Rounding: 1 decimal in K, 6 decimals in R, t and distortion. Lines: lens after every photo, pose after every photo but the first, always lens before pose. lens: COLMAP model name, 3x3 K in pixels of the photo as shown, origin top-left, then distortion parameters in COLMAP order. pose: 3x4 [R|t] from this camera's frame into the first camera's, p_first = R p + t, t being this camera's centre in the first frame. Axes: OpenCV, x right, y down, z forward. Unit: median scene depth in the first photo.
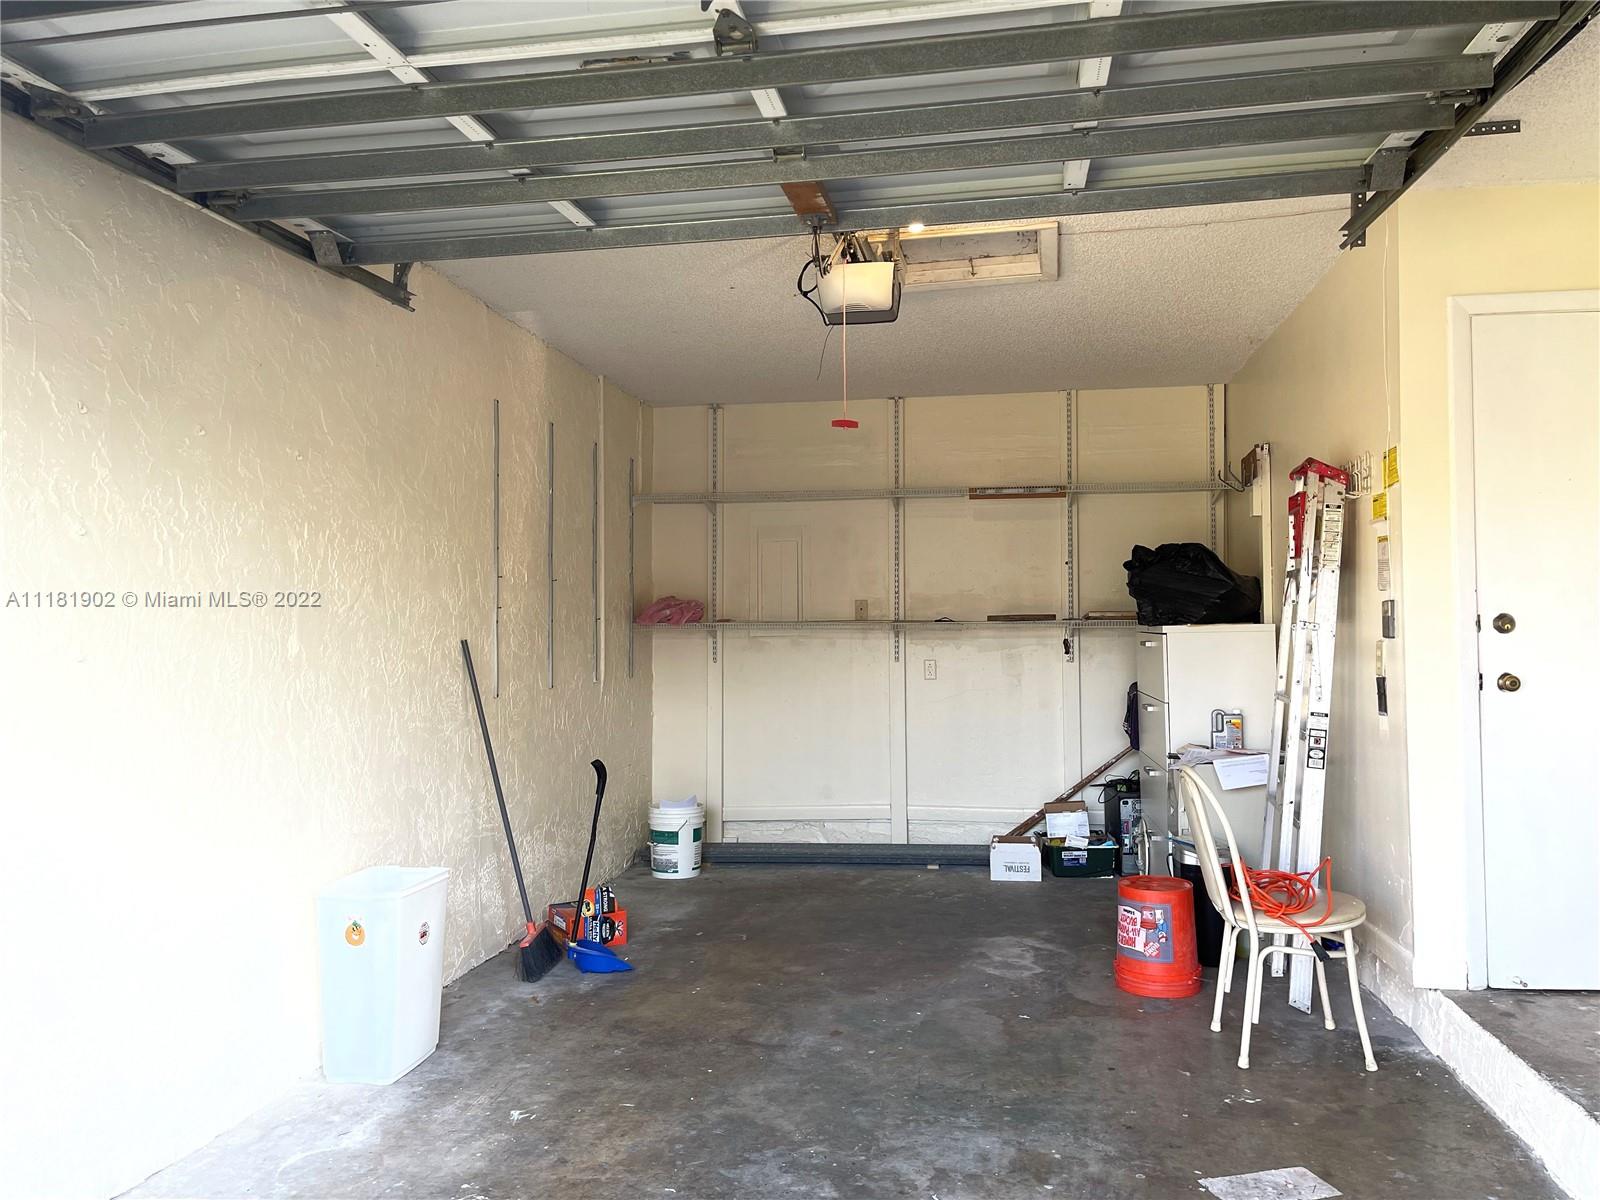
lens RADIAL K [[1213.4, 0, 797.8], [0, 1213.4, 592.5], [0, 0, 1]] dist [0.075424, -0.096487]
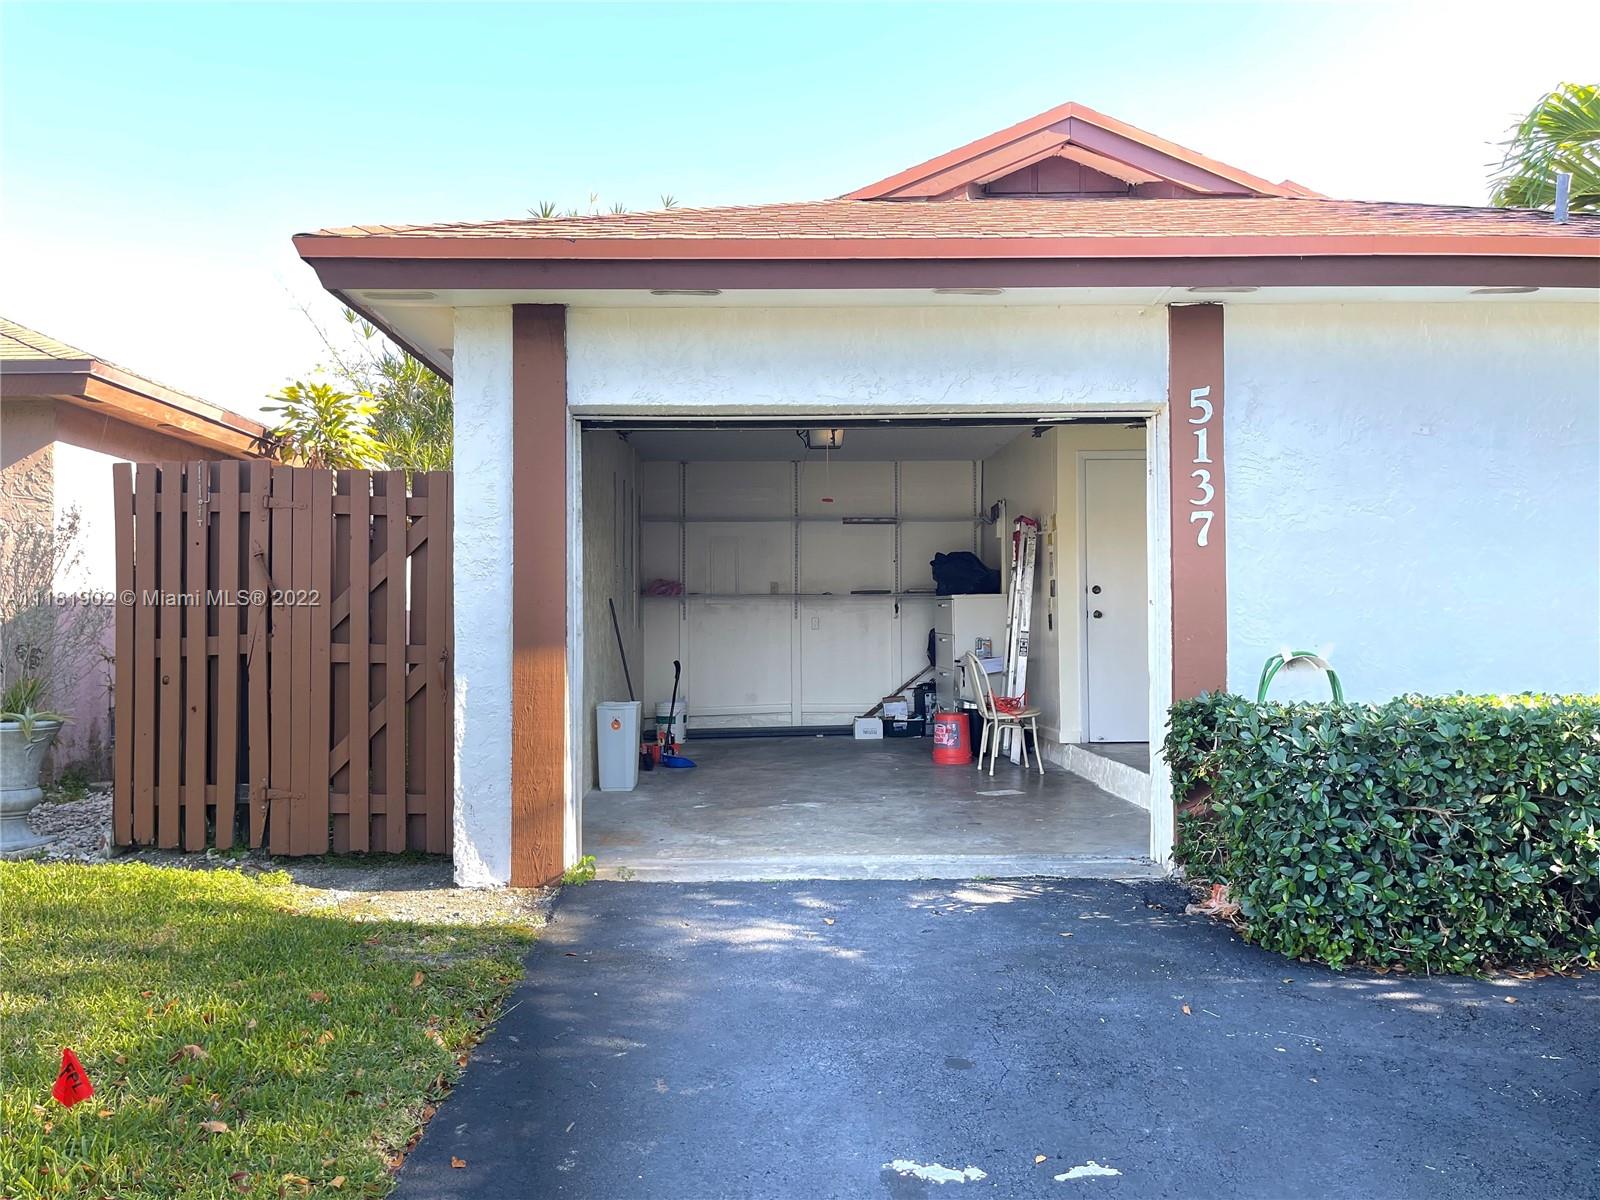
lens RADIAL K [[1213.4, 0, 797.2], [0, 1213.4, 601.8], [0, 0, 1]] dist [0.075424, -0.096487]
pose [[0.980460, 0.003343, 0.196690, -0.301529], [-0.006171, 0.999886, 0.013766, 0.012891], [-0.196622, -0.014711, 0.980369, -0.788516]]
